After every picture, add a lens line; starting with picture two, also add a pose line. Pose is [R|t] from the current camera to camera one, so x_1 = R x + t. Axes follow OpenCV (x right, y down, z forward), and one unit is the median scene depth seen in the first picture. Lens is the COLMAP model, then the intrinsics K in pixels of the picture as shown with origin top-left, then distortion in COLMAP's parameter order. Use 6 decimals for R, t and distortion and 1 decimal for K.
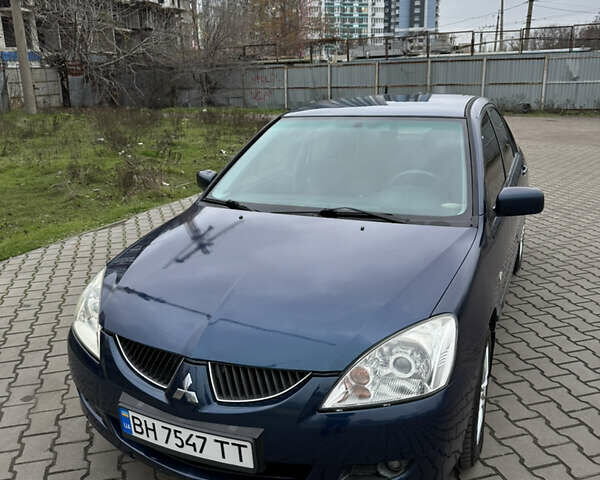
lens RADIAL K [[568.3, 0, 301.9], [0, 568.3, 240.5], [0, 0, 1]] dist [0.150174, -0.305716]
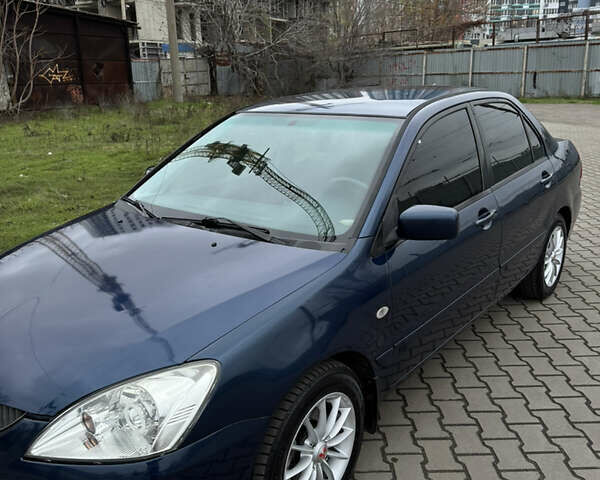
lens RADIAL K [[565.9, 0, 303.3], [0, 565.9, 248.9], [0, 0, 1]] dist [0.049363, -0.074086]
pose [[0.962347, 0.073591, -0.261671, 0.171053], [-0.063663, 0.996900, 0.046231, -0.023416], [0.264262, -0.027831, 0.964049, 0.073976]]
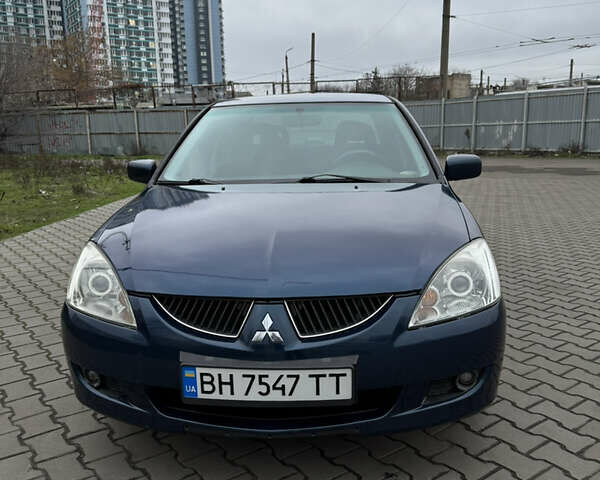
lens RADIAL K [[568.3, 0, 301.9], [0, 568.3, 240.5], [0, 0, 1]] dist [0.150174, -0.305716]
pose [[0.937455, -0.067553, 0.341490, -0.126617], [0.098787, 0.992286, -0.074894, 0.052456], [-0.333796, 0.103945, 0.936897, 0.026249]]
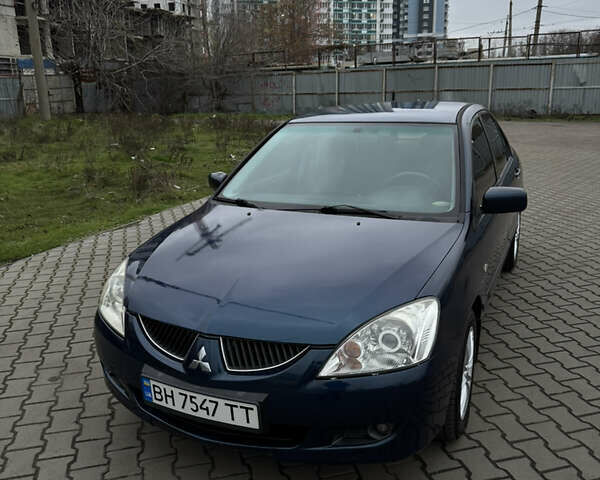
lens RADIAL K [[568.3, 0, 301.9], [0, 568.3, 240.5], [0, 0, 1]] dist [0.150174, -0.305716]
pose [[0.999884, 0.002442, -0.015036, 0.004842], [-0.002576, 0.999957, -0.008877, 0.008108], [0.015013, 0.008915, 0.999848, -0.039485]]
